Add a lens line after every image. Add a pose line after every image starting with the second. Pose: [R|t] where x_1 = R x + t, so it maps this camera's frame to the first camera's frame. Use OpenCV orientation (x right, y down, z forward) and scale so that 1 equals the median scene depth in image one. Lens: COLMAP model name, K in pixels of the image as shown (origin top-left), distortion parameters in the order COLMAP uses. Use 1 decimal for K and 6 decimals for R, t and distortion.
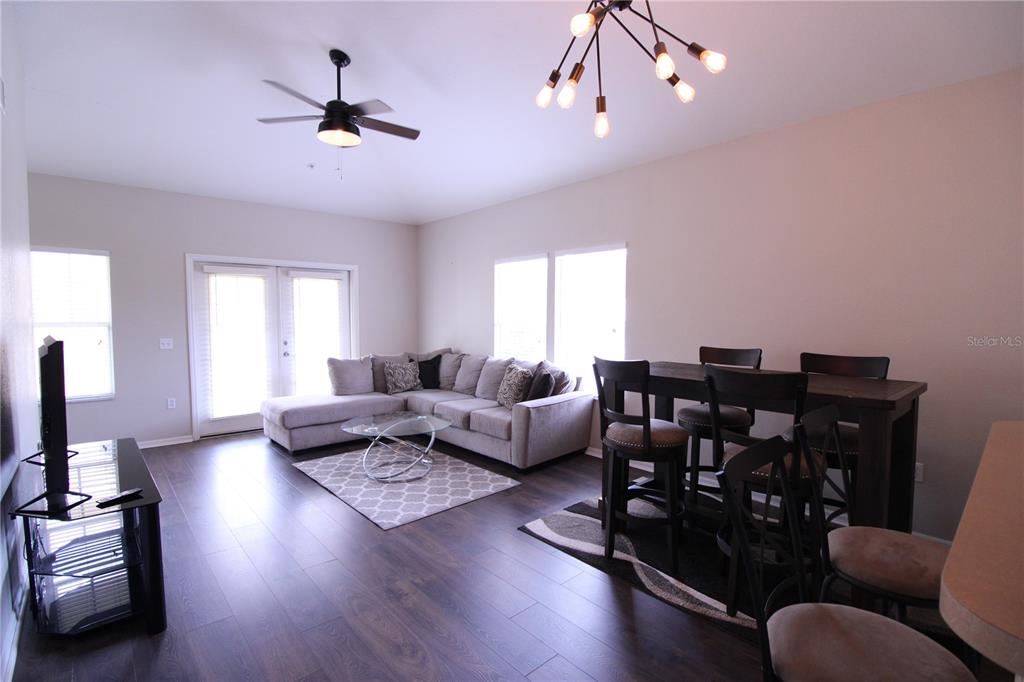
lens RADIAL K [[472.9, 0, 509.1], [0, 472.9, 345.7], [0, 0, 1]] dist [-0.006910, -0.009197]
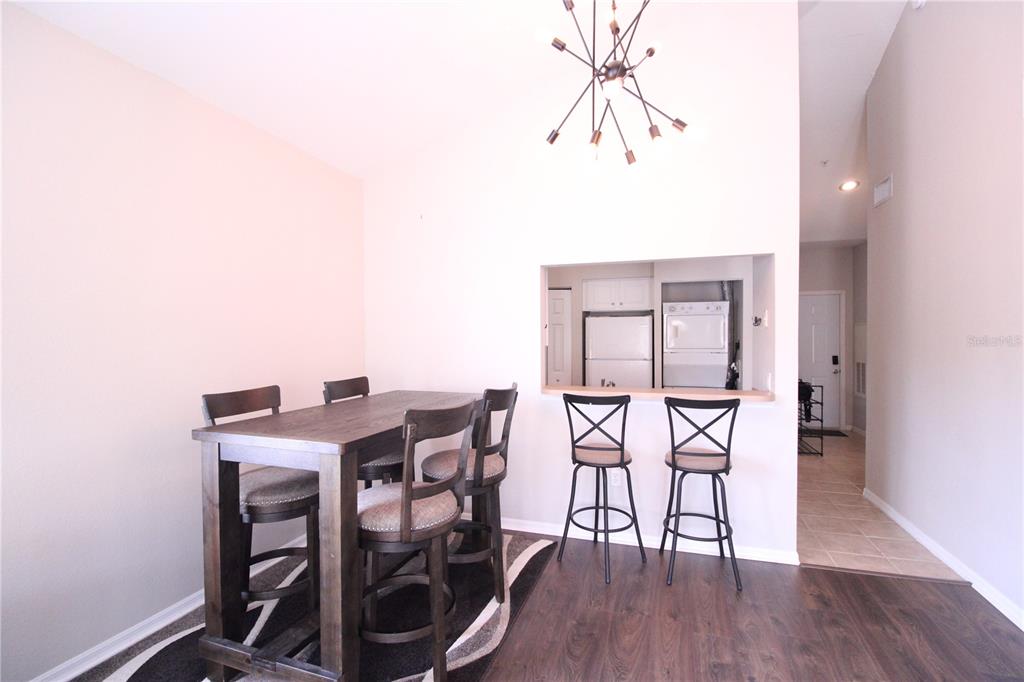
lens RADIAL K [[472.9, 0, 506.5], [0, 472.9, 341.3], [0, 0, 1]] dist [-0.006910, -0.009197]
pose [[-0.496347, 0.001096, 0.868124, -0.235530], [0.064262, 0.997302, 0.035483, -0.046108], [-0.865743, 0.073399, -0.495078, 0.657178]]
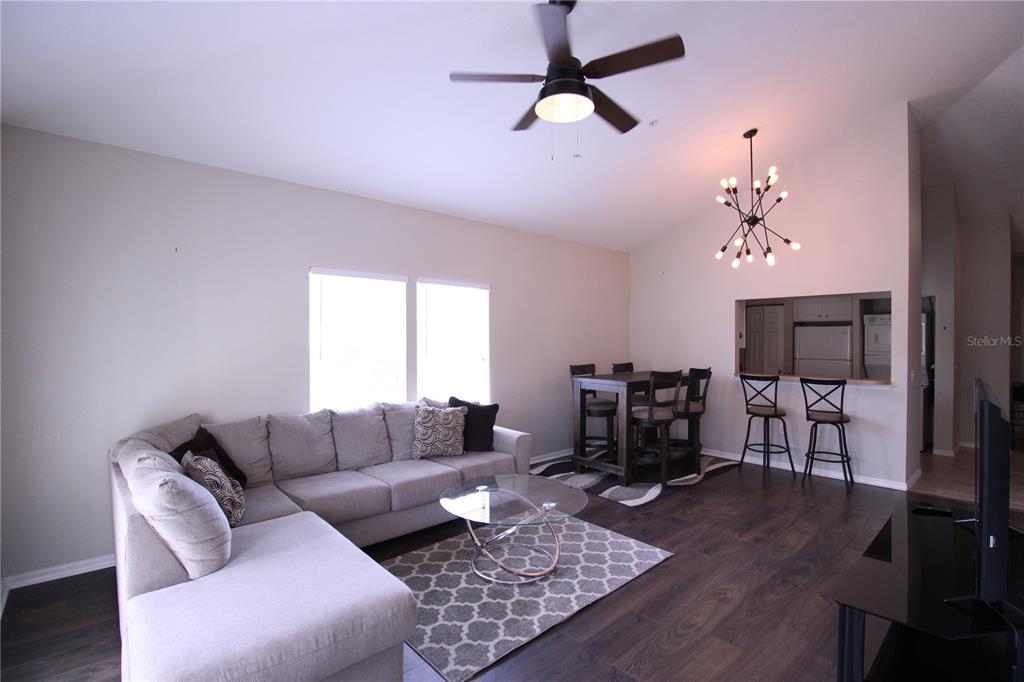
lens RADIAL K [[472.9, 0, 509.7], [0, 472.9, 339.7], [0, 0, 1]] dist [-0.006910, -0.009197]
pose [[-0.005603, 0.001963, 0.999982, -0.806253], [0.064801, 0.997897, -0.001595, -0.065485], [-0.997882, 0.064791, -0.005719, 0.826250]]
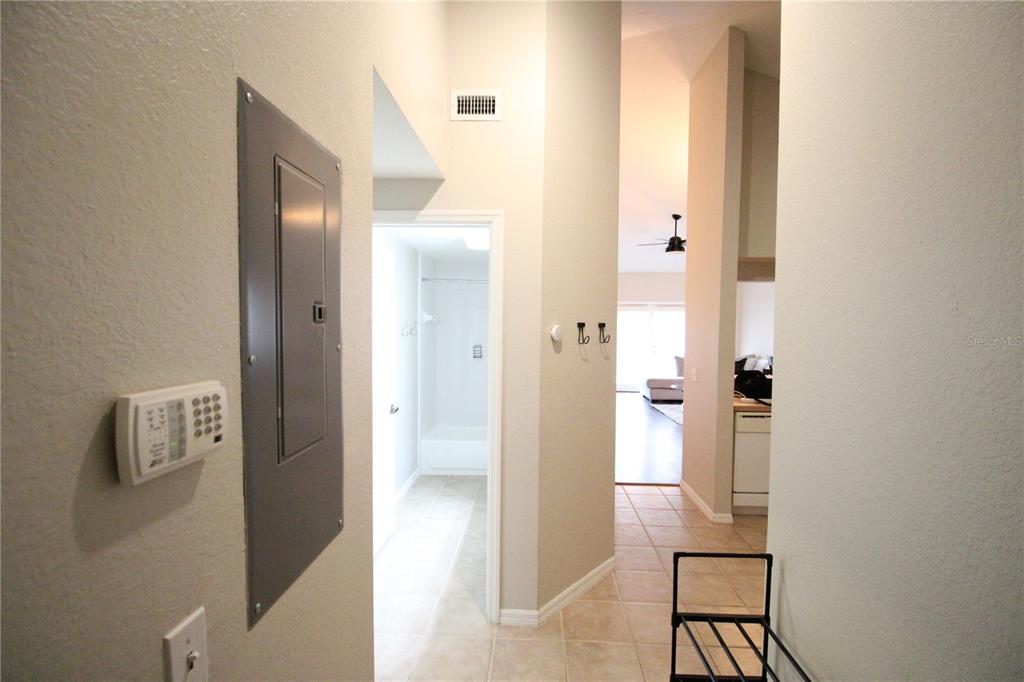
lens RADIAL K [[472.9, 0, 513.5], [0, 472.9, 343.6], [0, 0, 1]] dist [-0.006910, -0.009197]
pose [[0.713602, 0.034236, -0.699714, 0.505199], [-0.054708, 0.998478, -0.006940, 0.031122], [0.698412, 0.043232, 0.714389, -0.830504]]
